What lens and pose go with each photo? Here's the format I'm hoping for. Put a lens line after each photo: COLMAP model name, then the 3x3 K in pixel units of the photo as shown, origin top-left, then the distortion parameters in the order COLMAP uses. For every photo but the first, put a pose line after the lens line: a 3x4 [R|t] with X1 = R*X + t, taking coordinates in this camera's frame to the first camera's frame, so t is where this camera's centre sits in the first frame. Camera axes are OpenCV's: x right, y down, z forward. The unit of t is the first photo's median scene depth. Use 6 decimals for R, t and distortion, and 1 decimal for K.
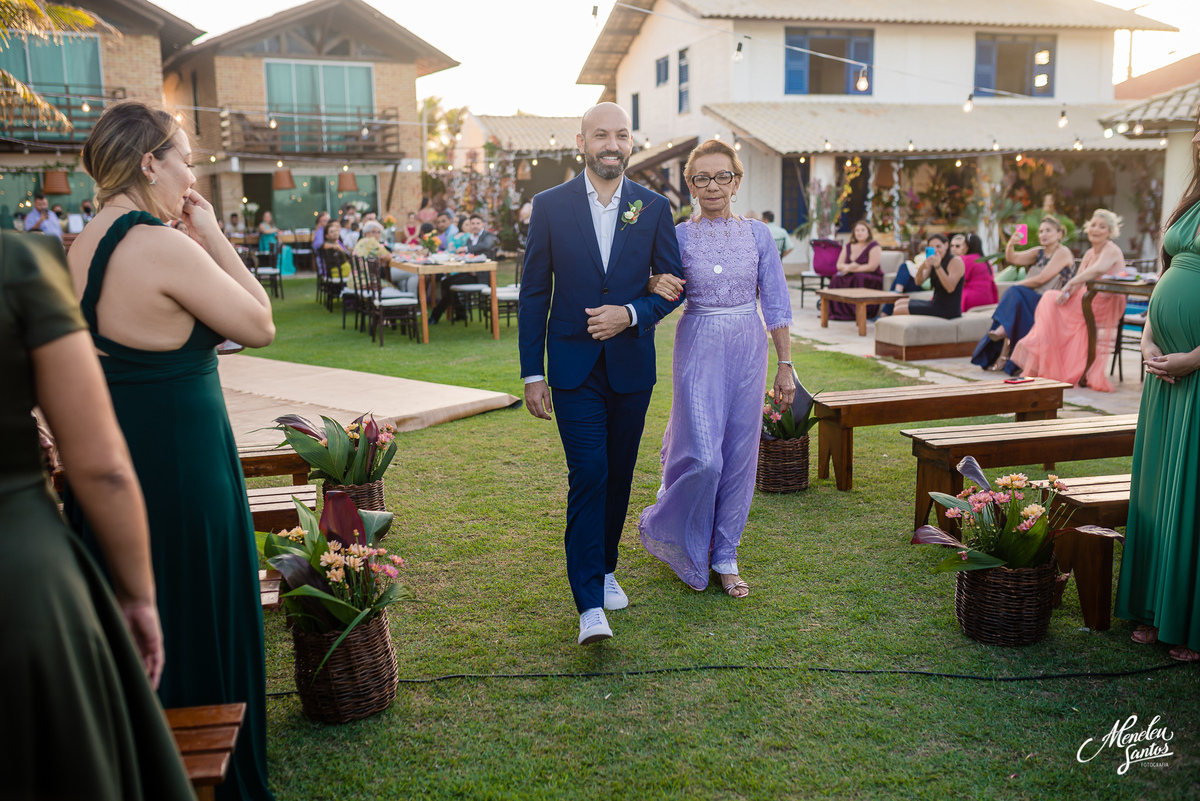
lens RADIAL K [[1140.8, 0, 598.9], [0, 1140.8, 406.9], [0, 0, 1]] dist [-0.038079, 0.000000]
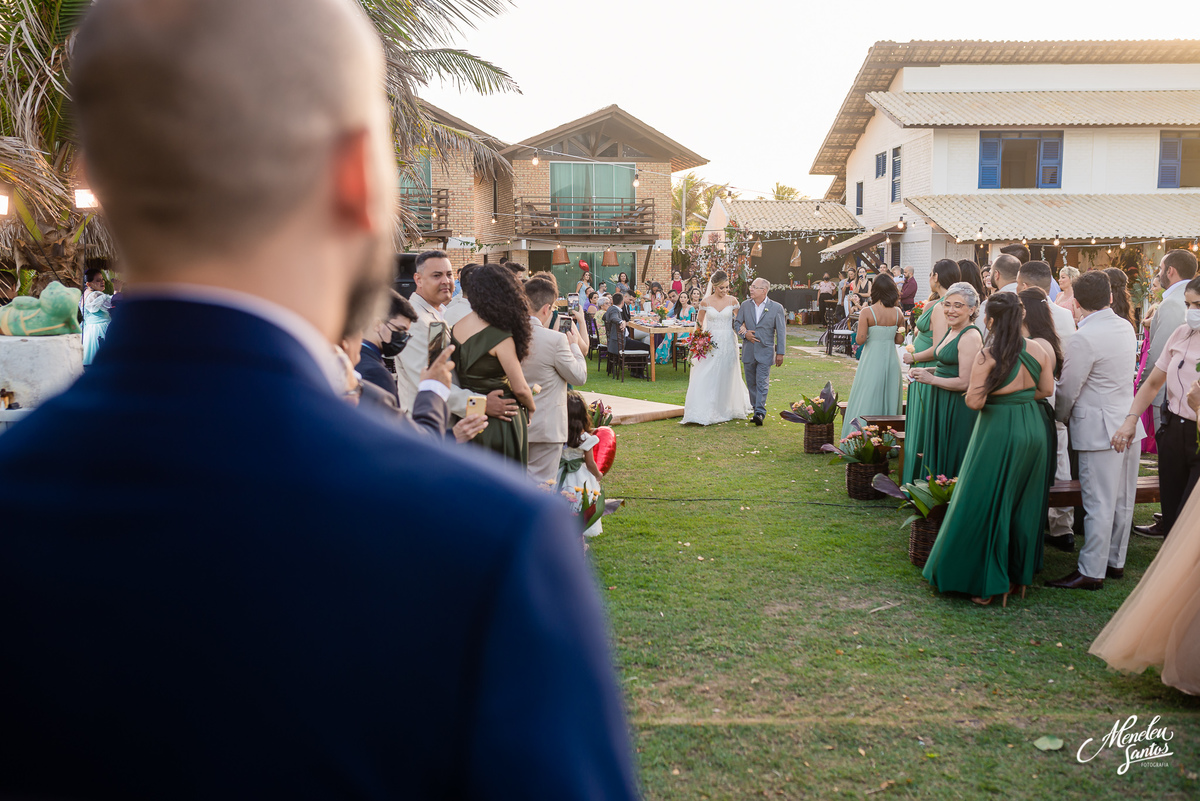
lens RADIAL K [[1140.8, 0, 602.3], [0, 1140.8, 400.0], [0, 0, 1]] dist [-0.038079, 0.000000]
pose [[0.974093, 0.034158, -0.223552, 0.050630], [-0.047626, 0.997342, -0.055134, 0.023288], [0.221074, 0.064353, 0.973131, -0.192671]]
